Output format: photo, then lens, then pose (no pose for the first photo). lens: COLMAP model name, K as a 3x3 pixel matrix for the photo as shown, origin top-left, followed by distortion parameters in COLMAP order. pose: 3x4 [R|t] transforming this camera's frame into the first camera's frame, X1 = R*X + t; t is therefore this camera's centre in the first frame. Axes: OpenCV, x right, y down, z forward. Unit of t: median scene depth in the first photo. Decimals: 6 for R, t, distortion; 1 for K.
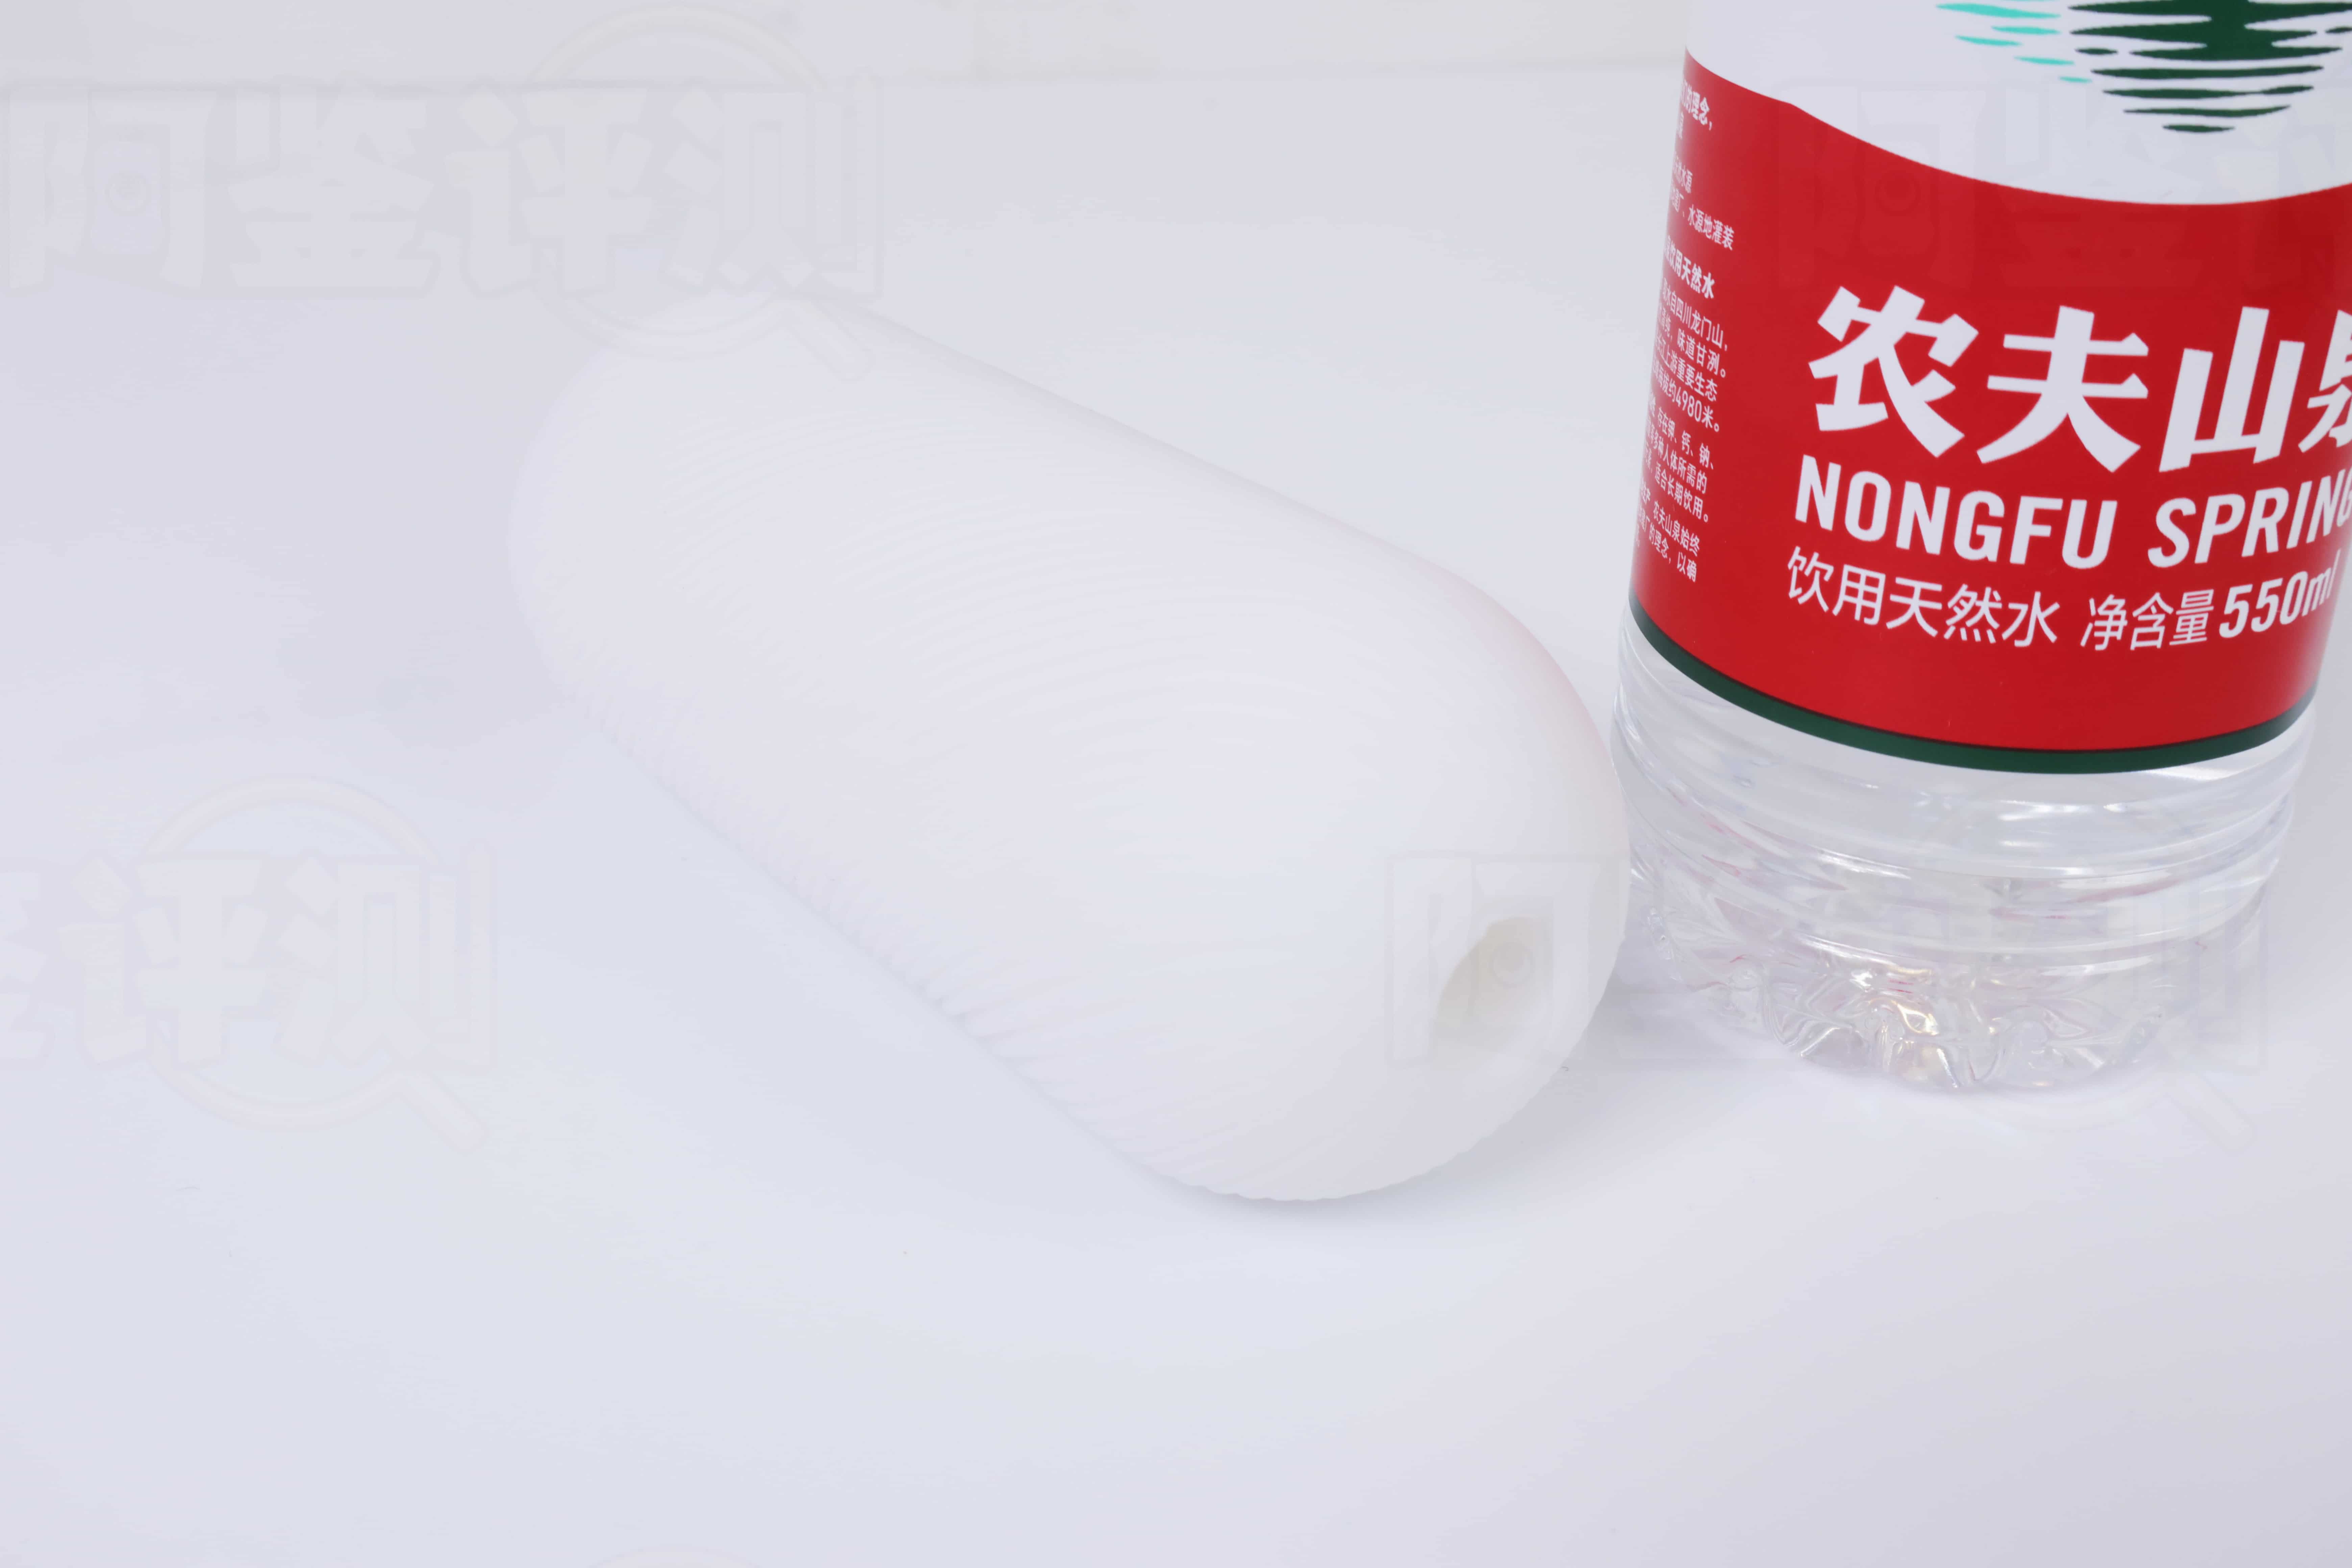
lens RADIAL K [[2451.2, 0, 1161.7], [0, 2451.2, 777.2], [0, 0, 1]] dist [0.003815, 0.000000]
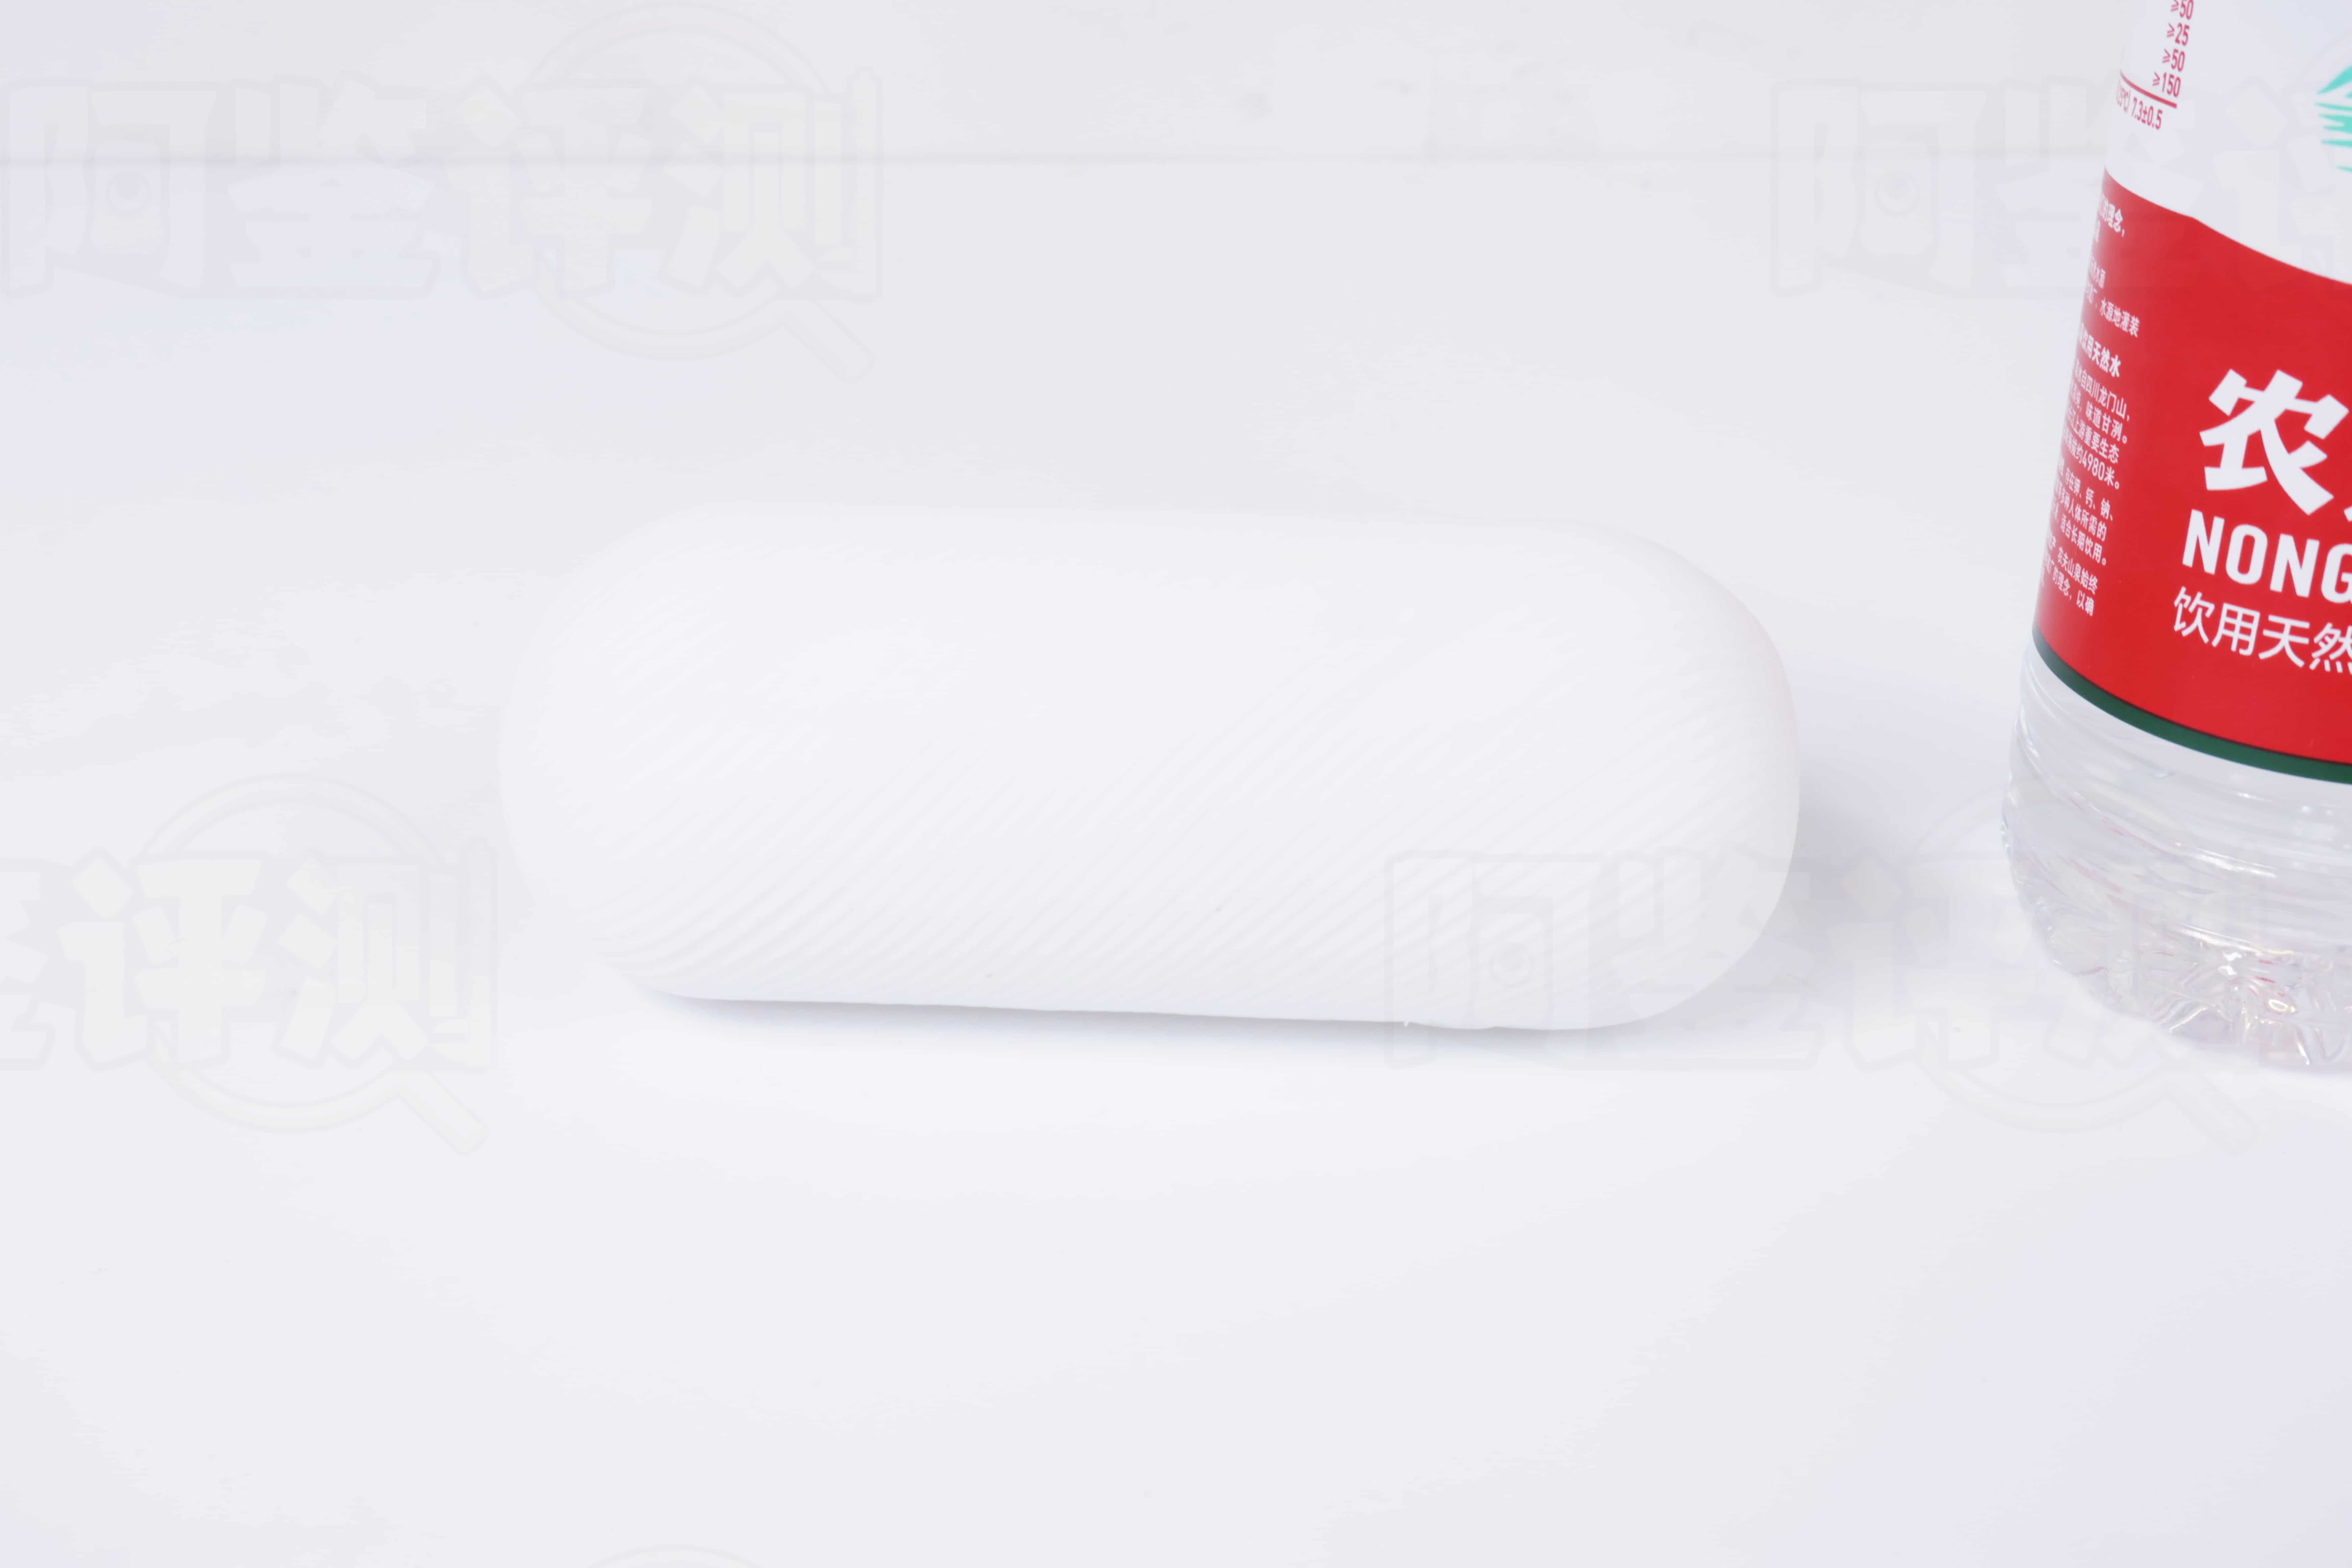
lens RADIAL K [[2451.2, 0, 1167.1], [0, 2451.2, 782.5], [0, 0, 1]] dist [0.003815, 0.000000]
pose [[0.988191, 0.050408, -0.144697, -0.051337], [-0.053542, 0.998406, -0.017851, 0.049178], [0.143567, 0.025387, 0.989315, -0.248359]]
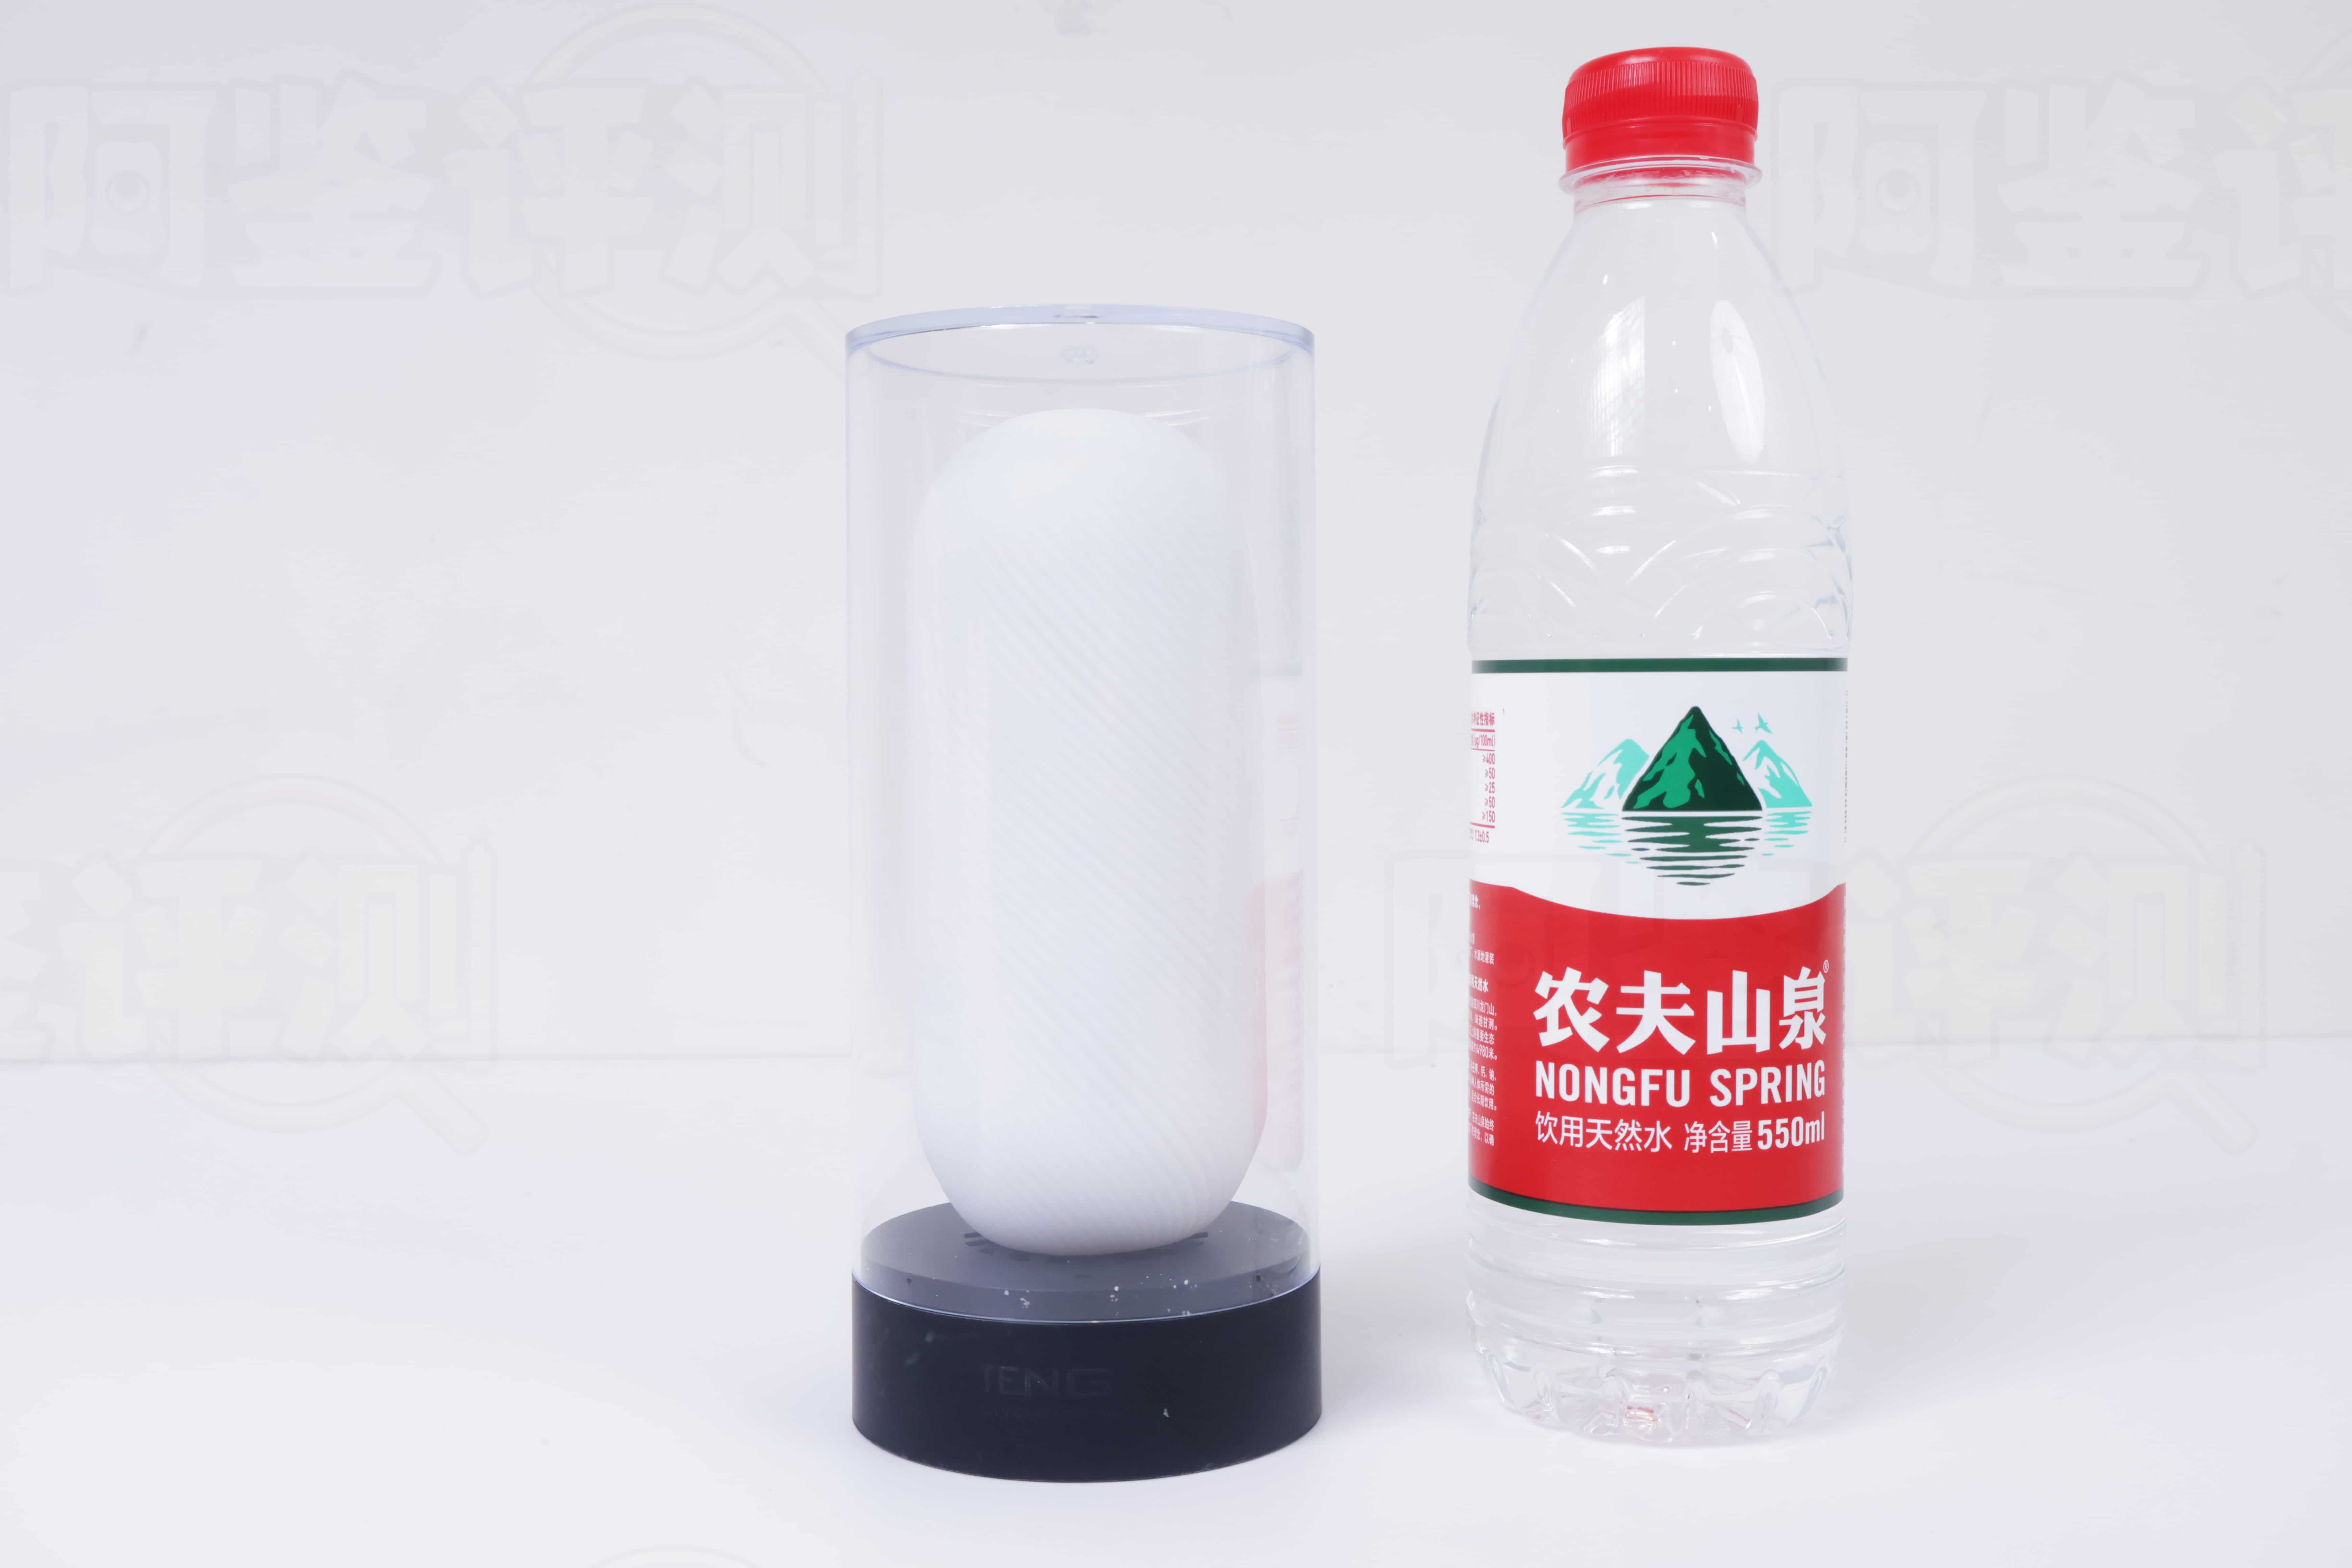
lens RADIAL K [[2451.2, 0, 1162.4], [0, 2451.2, 797.8], [0, 0, 1]] dist [0.003815, 0.000000]
pose [[0.999979, -0.003474, -0.005525, -0.023937], [0.000693, 0.898315, -0.439352, 0.543966], [0.006490, 0.439338, 0.898298, -0.854457]]
